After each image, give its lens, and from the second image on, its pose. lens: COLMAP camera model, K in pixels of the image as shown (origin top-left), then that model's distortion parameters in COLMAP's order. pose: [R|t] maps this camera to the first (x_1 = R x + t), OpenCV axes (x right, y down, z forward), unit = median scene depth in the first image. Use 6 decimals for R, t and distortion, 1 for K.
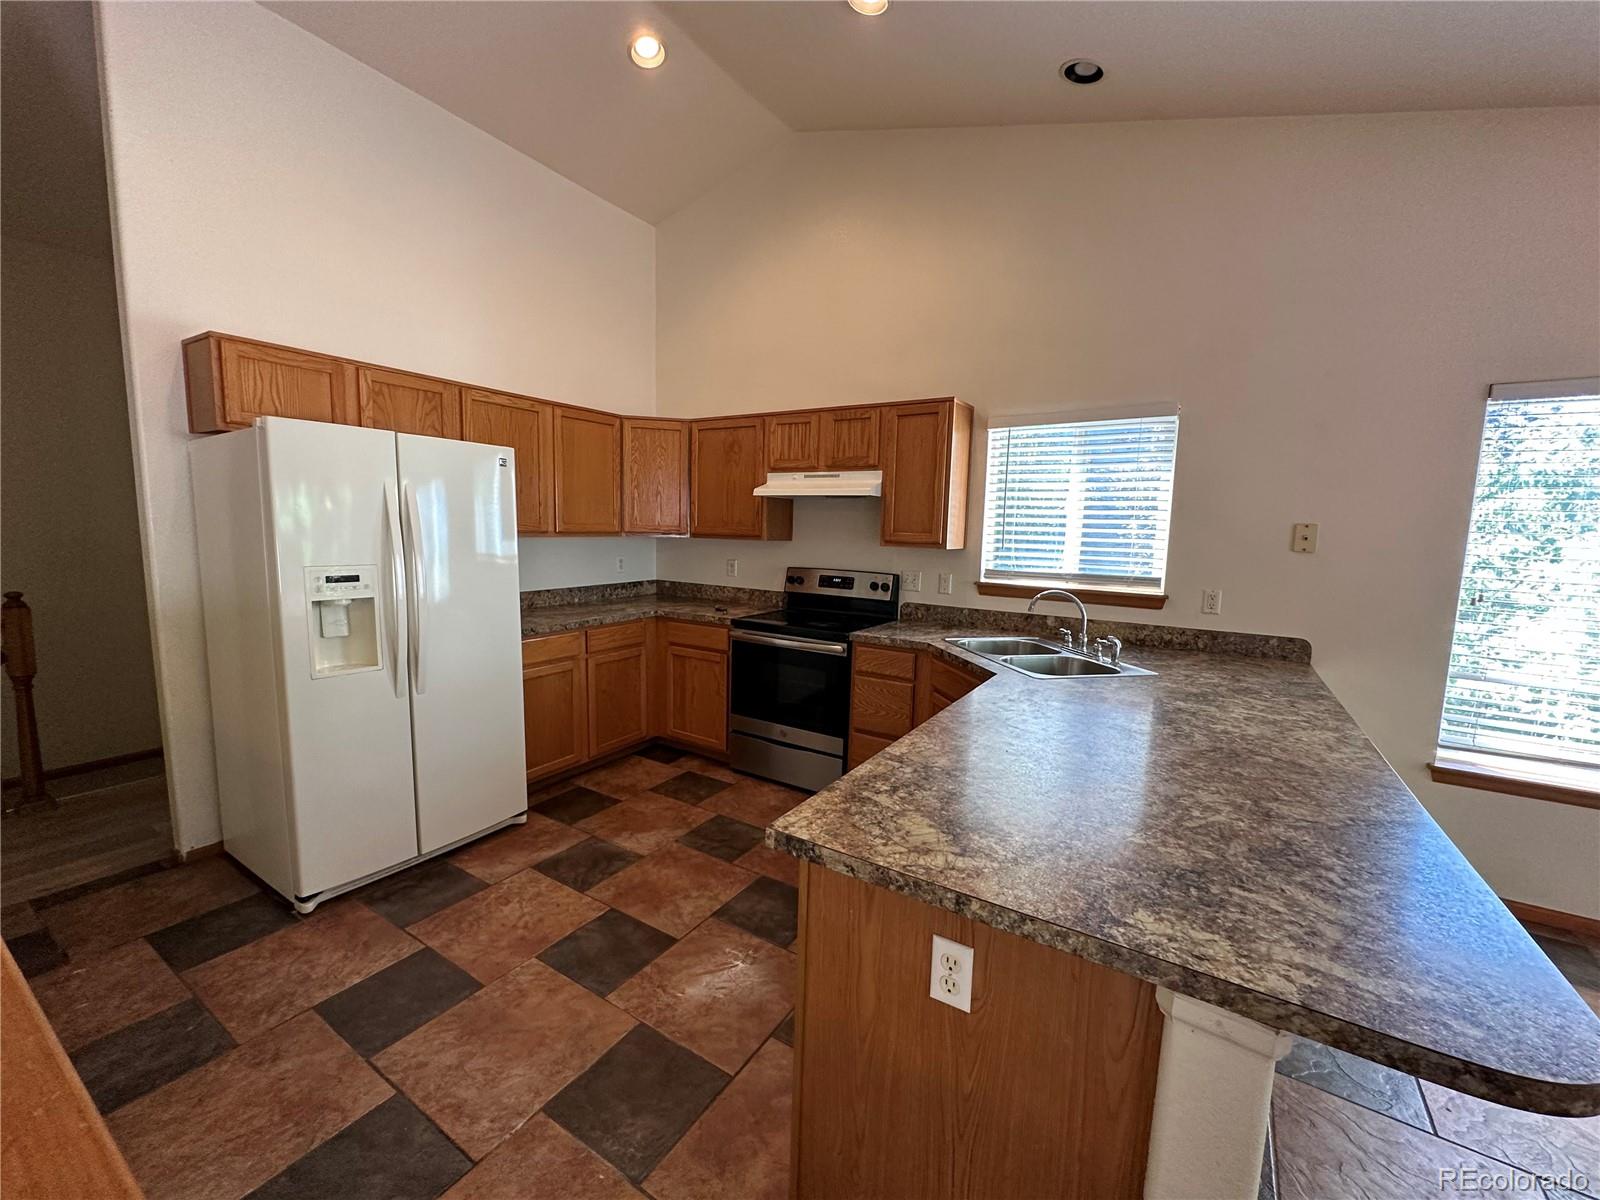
lens RADIAL K [[635.4, 0, 797.5], [0, 635.4, 600.1], [0, 0, 1]] dist [-0.001932, 0.000143]
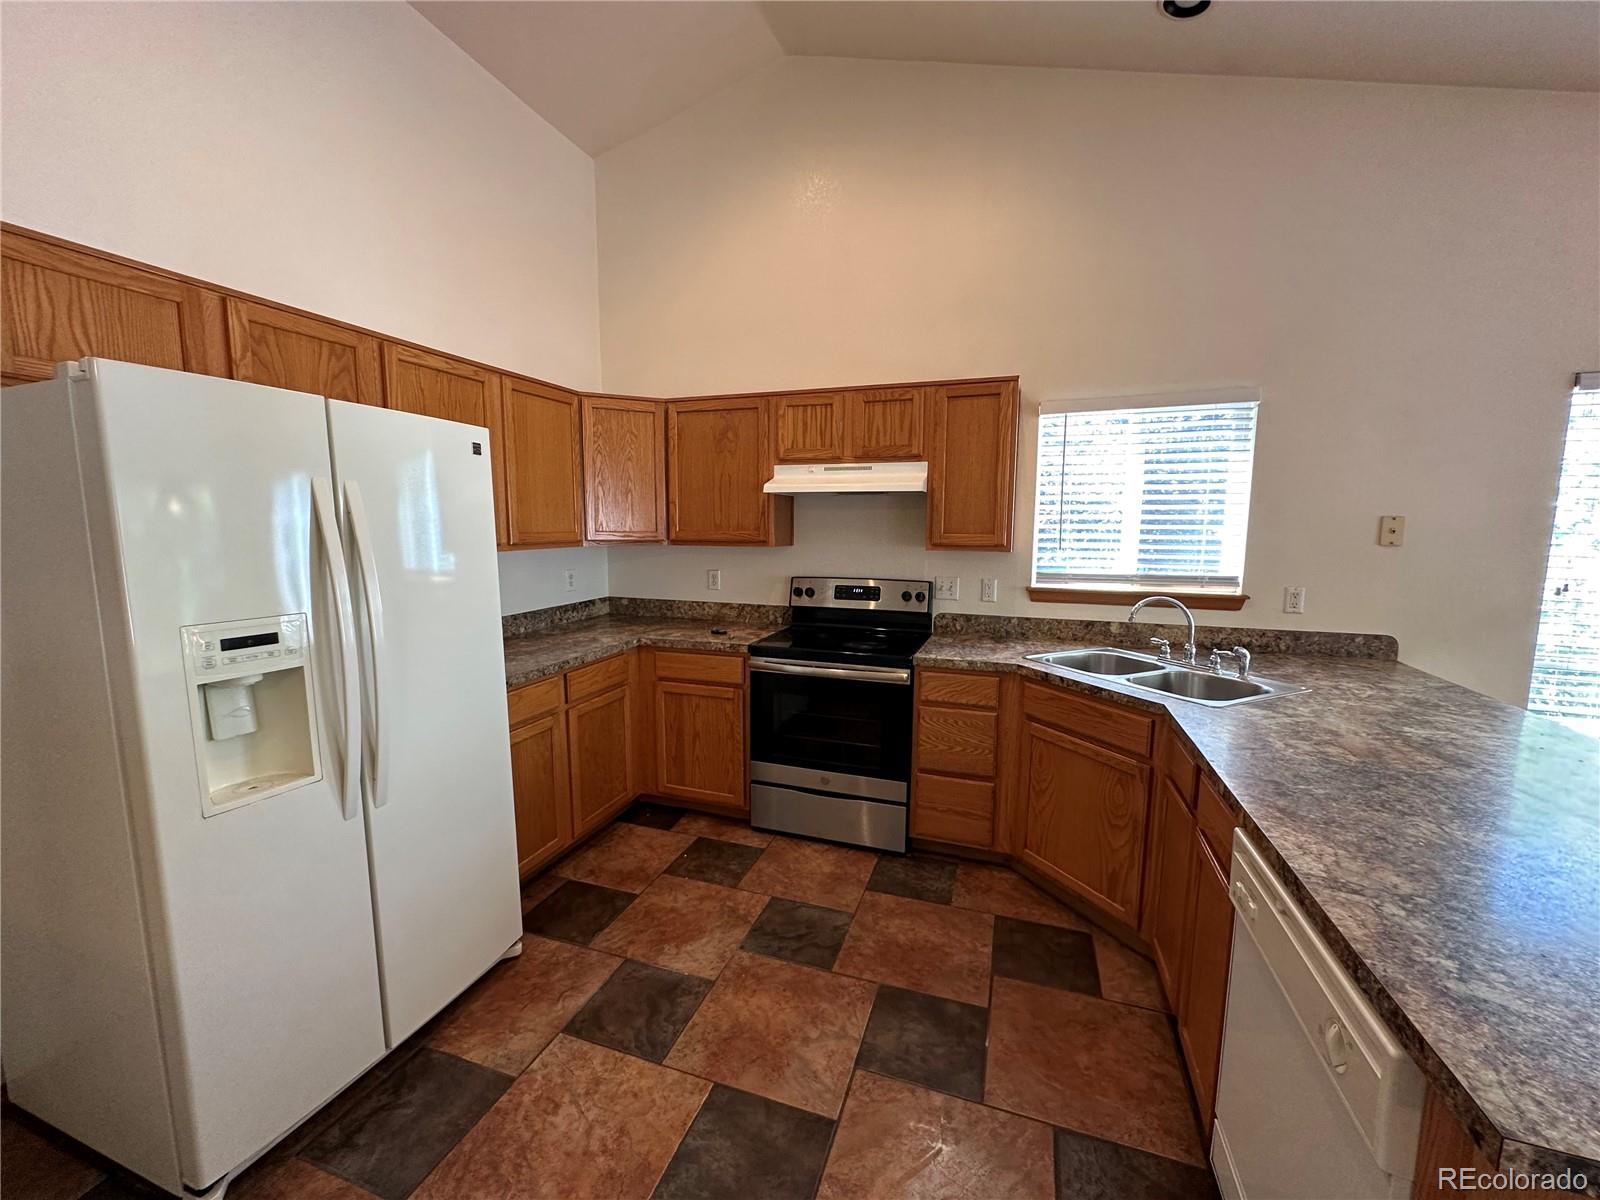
lens RADIAL K [[635.4, 0, 796.9], [0, 635.4, 599.9], [0, 0, 1]] dist [-0.001932, 0.000143]
pose [[0.974520, -0.048079, 0.219088, -0.256199], [0.046514, 0.998842, 0.012299, -0.041234], [-0.219425, -0.001795, 0.975628, 0.228297]]
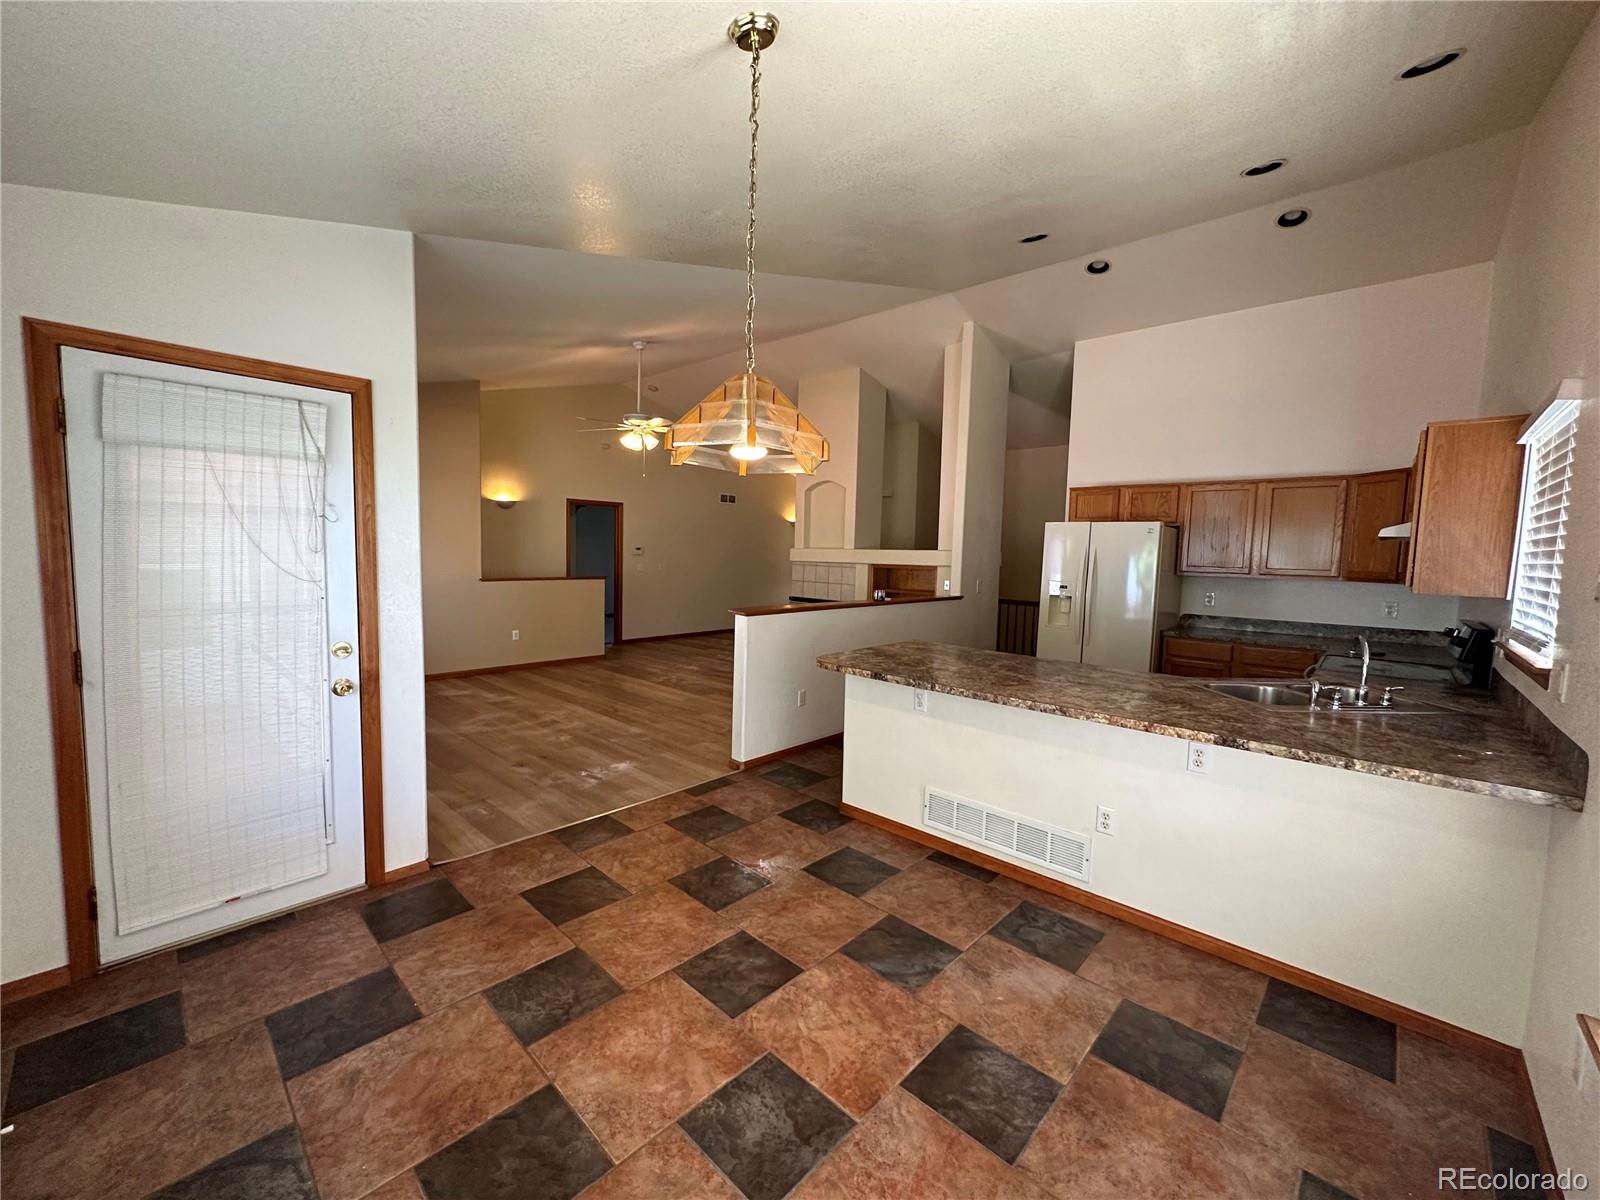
lens RADIAL K [[635.4, 0, 803.4], [0, 635.4, 598.5], [0, 0, 1]] dist [-0.001932, 0.000143]
pose [[-0.167131, 0.047429, -0.984793, 1.305072], [-0.145083, 0.986786, 0.072147, -0.016140], [0.975202, 0.154935, -0.158041, 0.326981]]
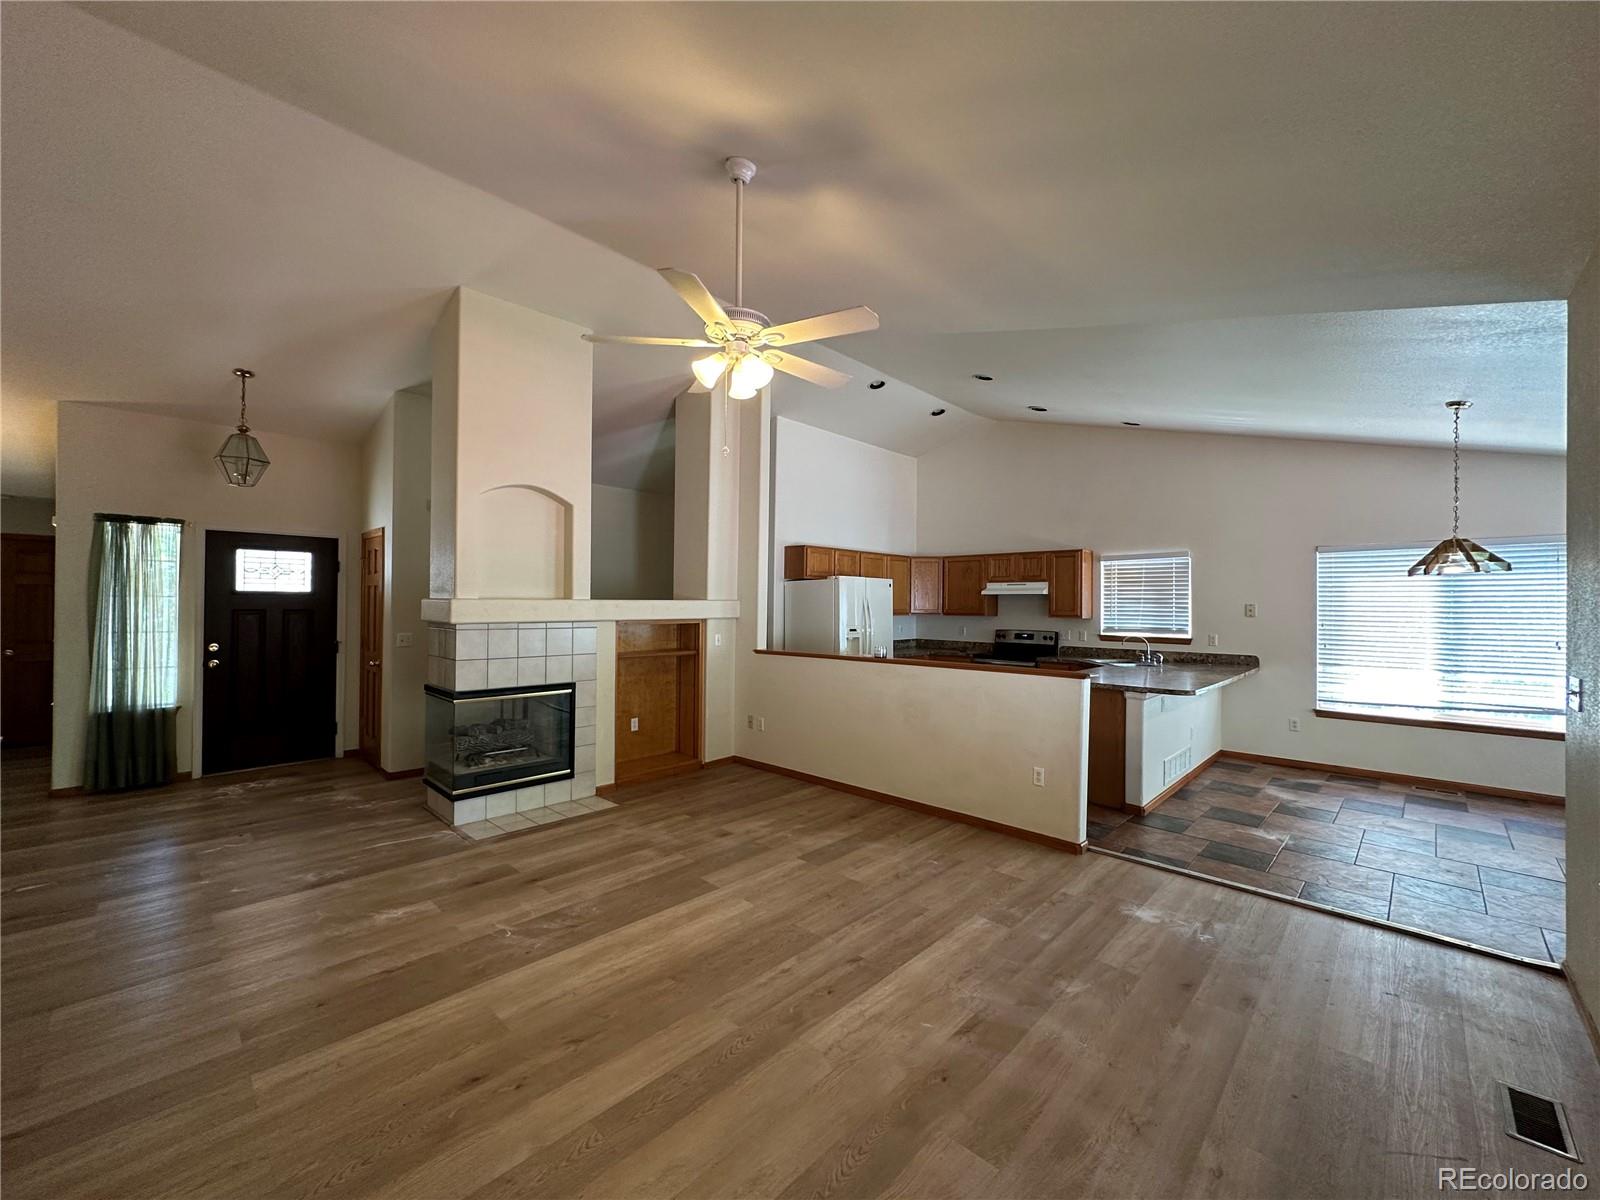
lens RADIAL K [[635.4, 0, 798.3], [0, 635.4, 599.9], [0, 0, 1]] dist [-0.001932, 0.000143]
pose [[0.979965, -0.017877, -0.198367, -0.291830], [-0.007704, 0.991817, -0.127438, 0.145142], [0.199022, 0.126413, 0.971808, -1.341869]]
